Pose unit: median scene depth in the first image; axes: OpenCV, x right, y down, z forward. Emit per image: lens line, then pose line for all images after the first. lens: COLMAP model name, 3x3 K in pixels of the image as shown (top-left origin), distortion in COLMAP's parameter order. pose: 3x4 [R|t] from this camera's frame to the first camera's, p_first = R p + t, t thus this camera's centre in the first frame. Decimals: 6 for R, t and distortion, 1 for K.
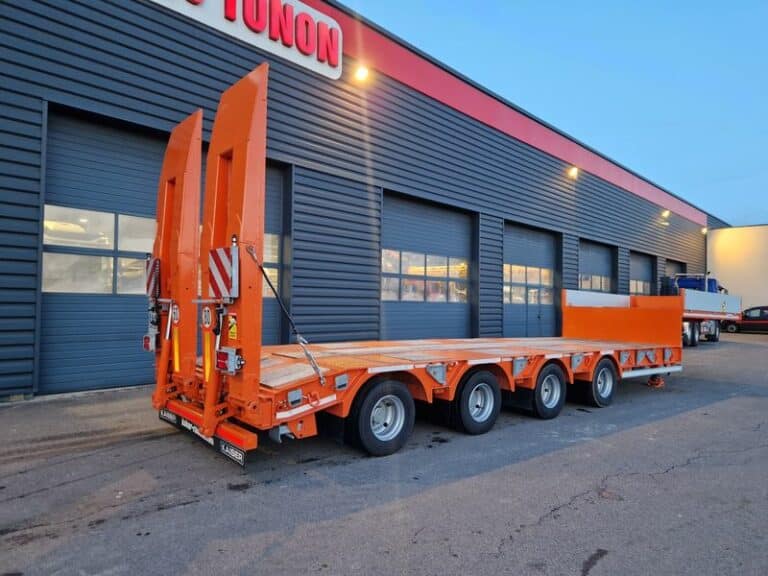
lens RADIAL K [[519.3, 0, 384.7], [0, 519.3, 292.2], [0, 0, 1]] dist [0.050458, -0.025263]
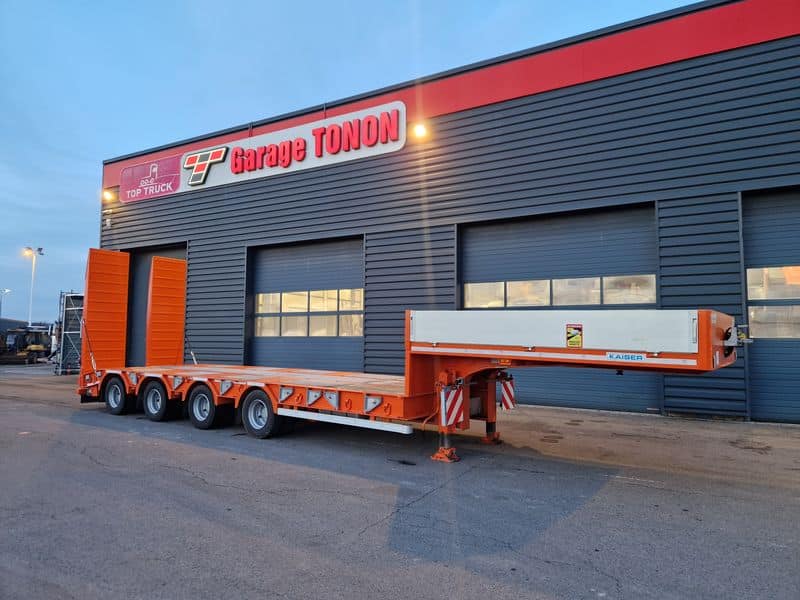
lens RADIAL K [[541.0, 0, 405.4], [0, 541.0, 301.2], [0, 0, 1]] dist [0.050458, -0.025263]
pose [[0.220945, -0.085461, -0.971535, 1.403599], [0.019030, 0.996341, -0.083315, 0.045120], [0.975101, -0.000080, 0.221763, 0.985054]]
